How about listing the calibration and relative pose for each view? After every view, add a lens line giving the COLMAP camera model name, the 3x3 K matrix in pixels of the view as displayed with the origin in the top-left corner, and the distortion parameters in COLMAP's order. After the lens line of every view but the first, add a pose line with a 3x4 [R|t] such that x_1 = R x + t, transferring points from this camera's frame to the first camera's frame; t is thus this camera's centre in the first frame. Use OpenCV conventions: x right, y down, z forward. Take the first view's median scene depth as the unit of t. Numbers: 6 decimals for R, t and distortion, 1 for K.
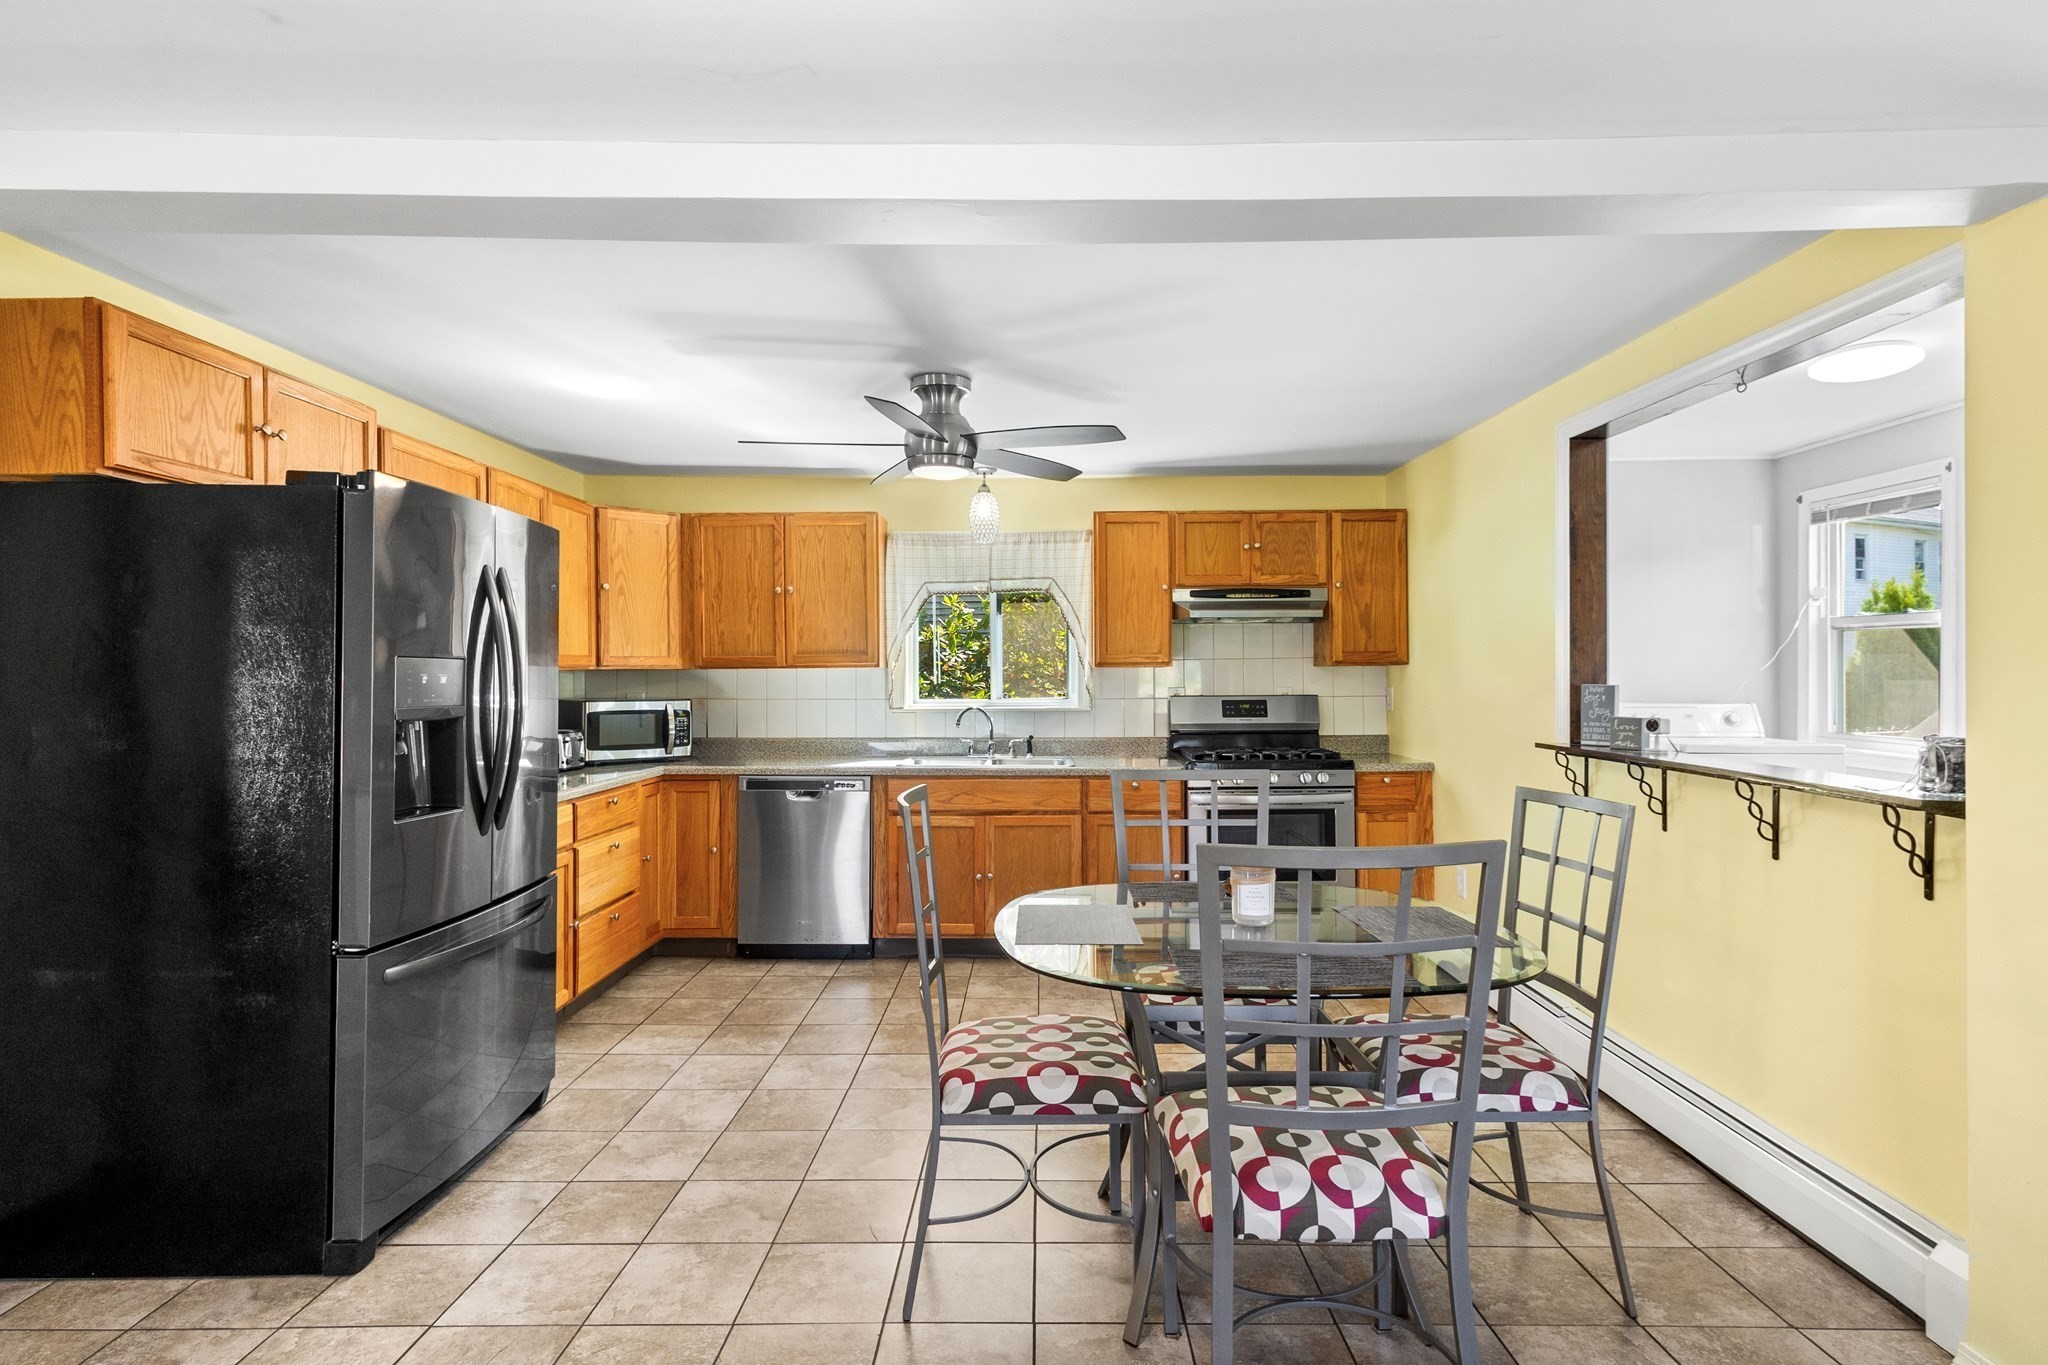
lens RADIAL K [[1019.5, 0, 1036.1], [0, 1019.5, 672.7], [0, 0, 1]] dist [0.013092, -0.000255]
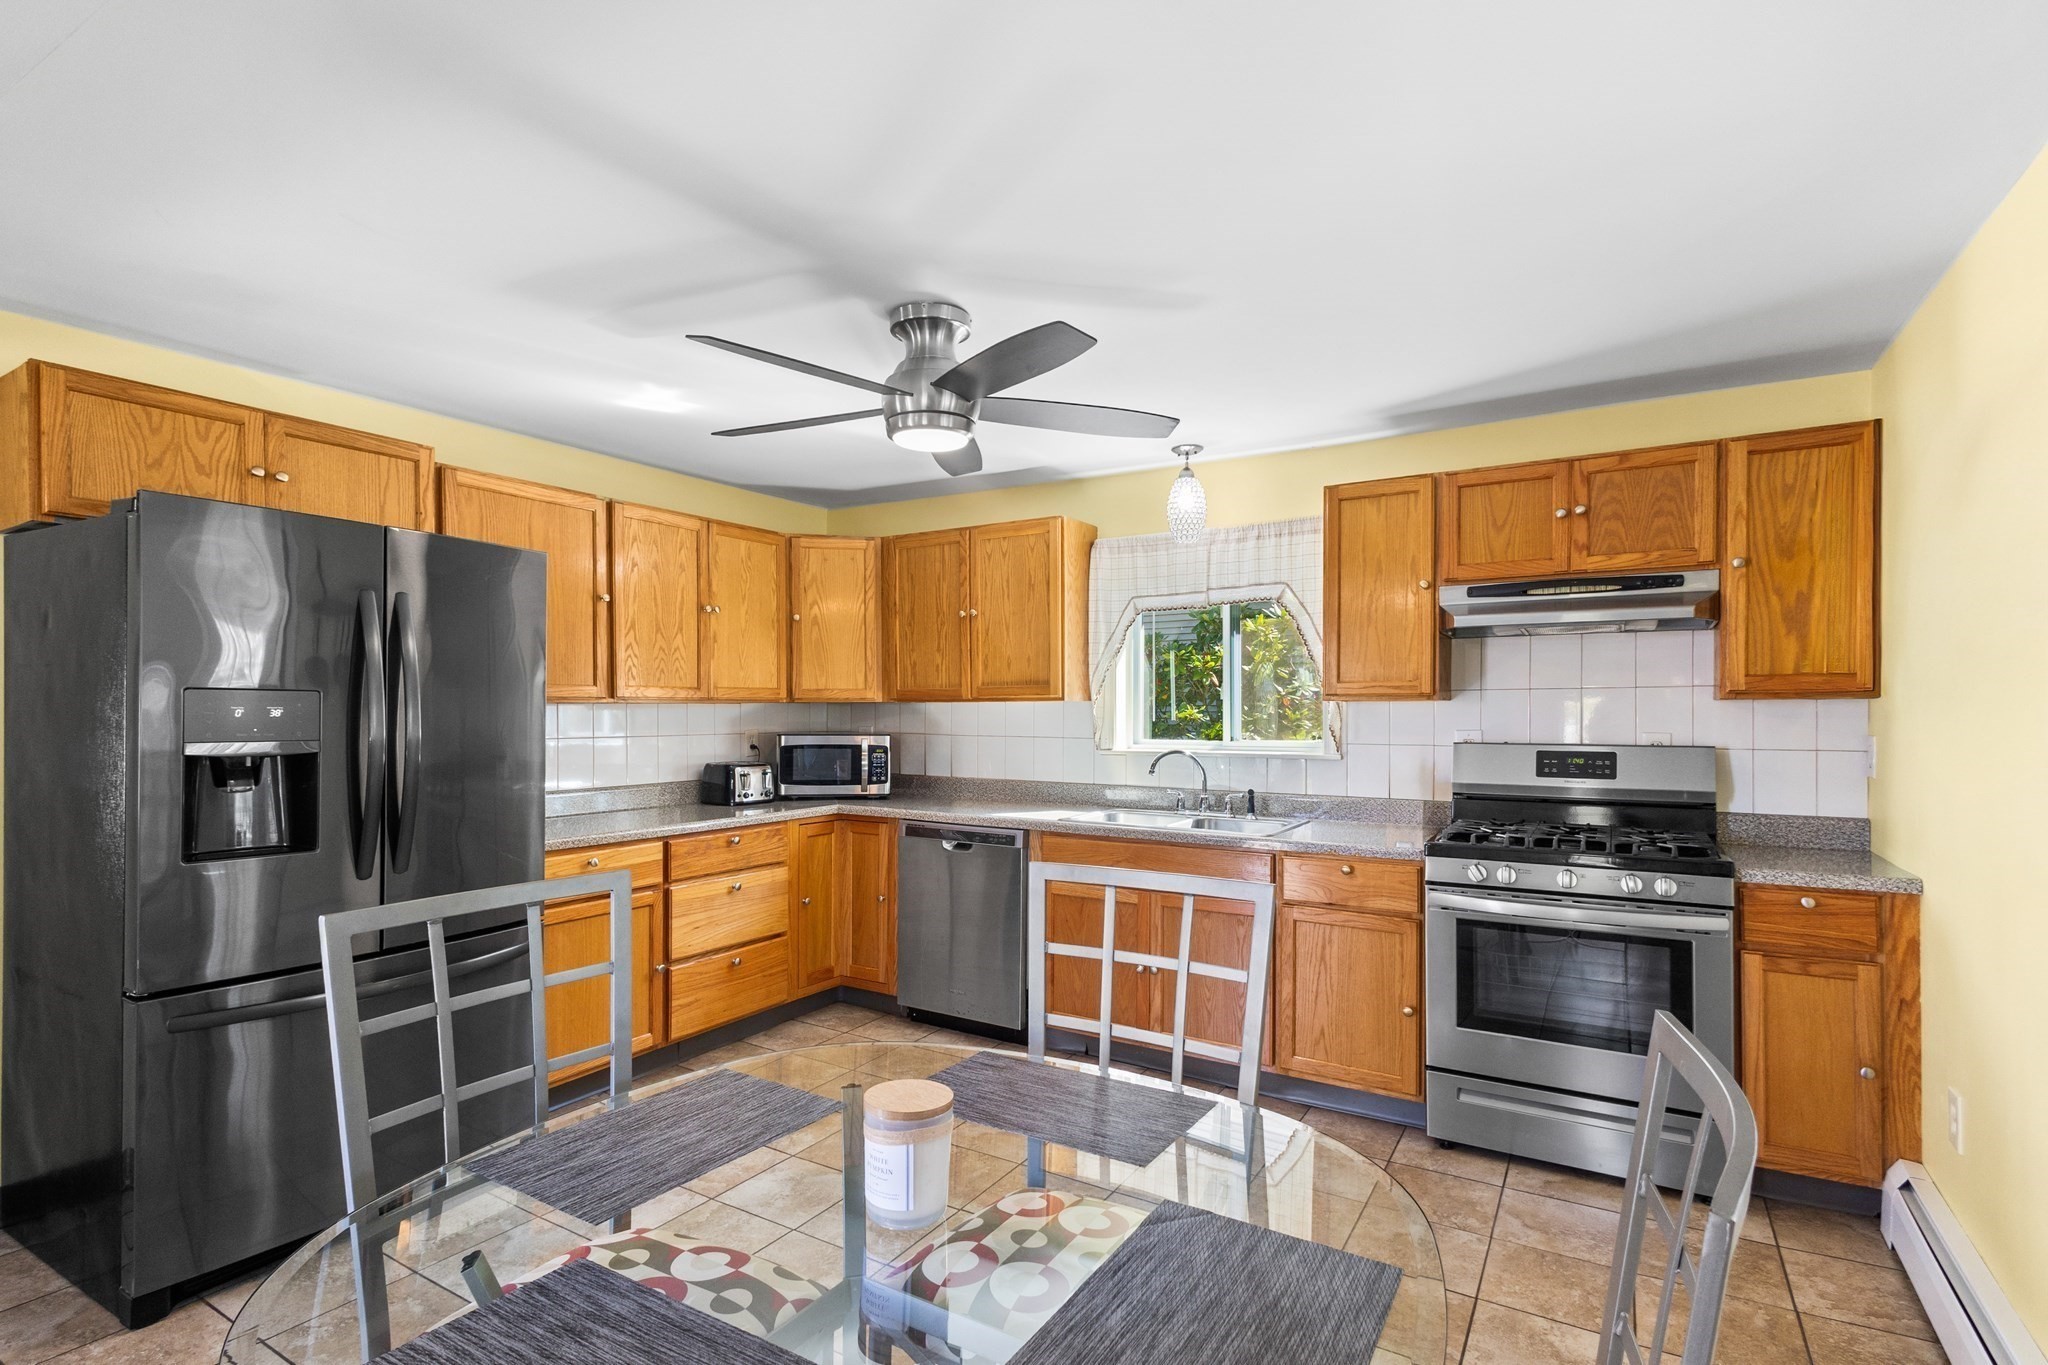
lens RADIAL K [[979.3, 0, 1022.7], [0, 979.3, 719.0], [0, 0, 1]] dist [0.010483, 0.000077]
pose [[0.856510, 0.010818, -0.516018, 0.235887], [-0.004502, 0.999899, 0.013488, -0.000915], [0.516112, -0.009230, 0.856472, 0.292108]]
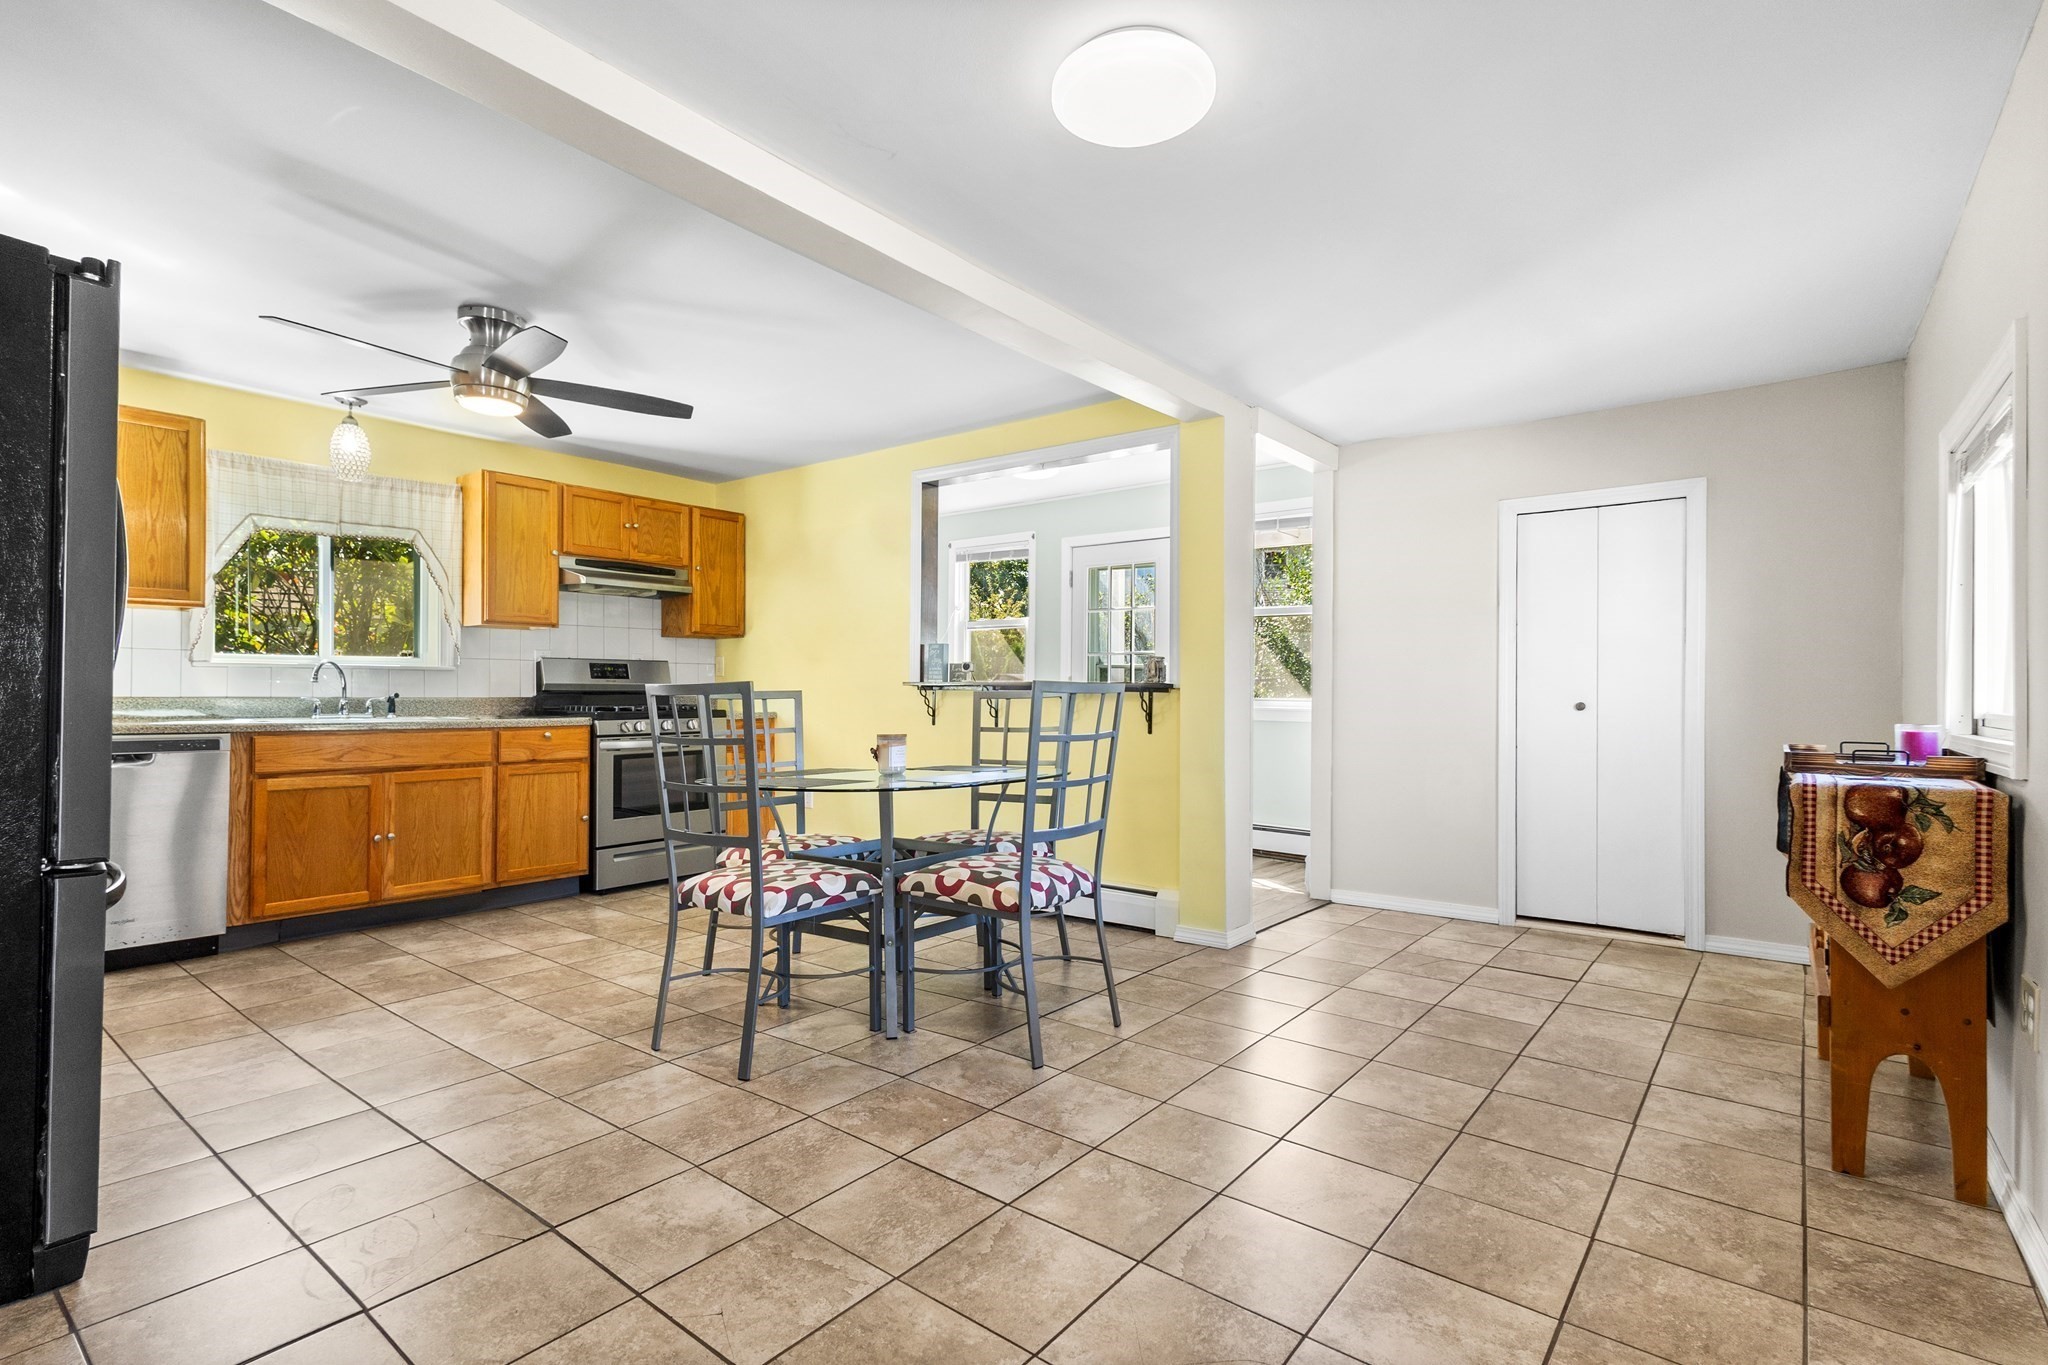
lens RADIAL K [[971.9, 0, 1020.9], [0, 971.9, 686.8], [0, 0, 1]] dist [0.002226, -0.000042]
pose [[0.619022, 0.012653, 0.785271, -0.365563], [-0.007223, 0.999920, -0.010417, 0.062728], [-0.785340, 0.000776, 0.619064, -0.008499]]
